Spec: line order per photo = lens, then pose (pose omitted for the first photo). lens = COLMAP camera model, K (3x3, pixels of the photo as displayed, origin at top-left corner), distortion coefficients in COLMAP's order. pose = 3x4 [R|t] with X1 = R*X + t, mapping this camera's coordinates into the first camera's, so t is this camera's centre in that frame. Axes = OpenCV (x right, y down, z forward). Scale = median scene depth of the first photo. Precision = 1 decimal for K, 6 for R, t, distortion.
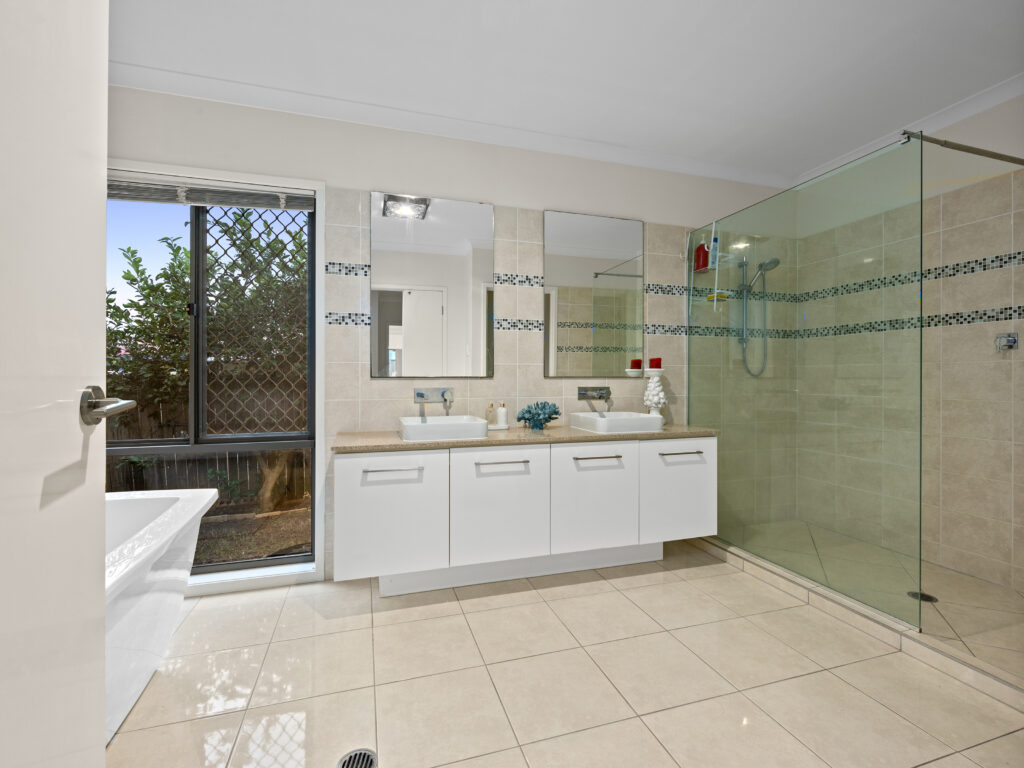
lens RADIAL K [[465.8, 0, 508.3], [0, 465.8, 378.4], [0, 0, 1]] dist [-0.000482, -0.000074]
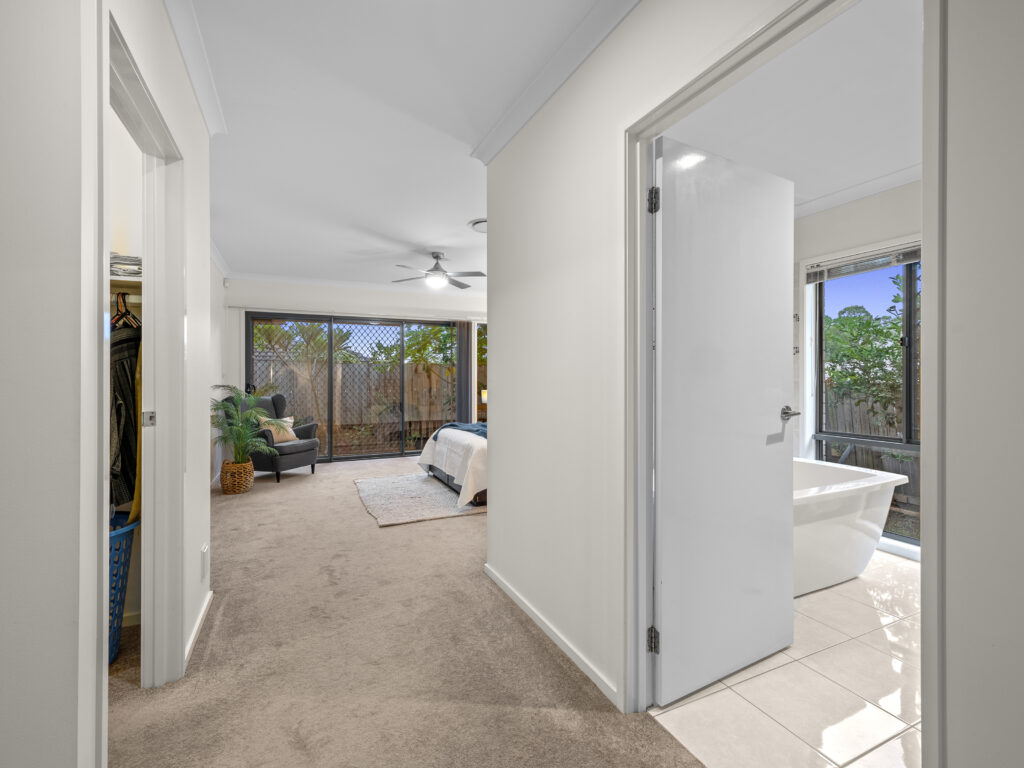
lens RADIAL K [[465.8, 0, 508.3], [0, 465.8, 378.4], [0, 0, 1]] dist [-0.000482, -0.000074]
pose [[0.135045, 0.002004, -0.990837, 0.482739], [-0.000660, 0.999998, 0.001932, -0.045033], [0.990839, 0.000393, 0.135046, -0.296212]]
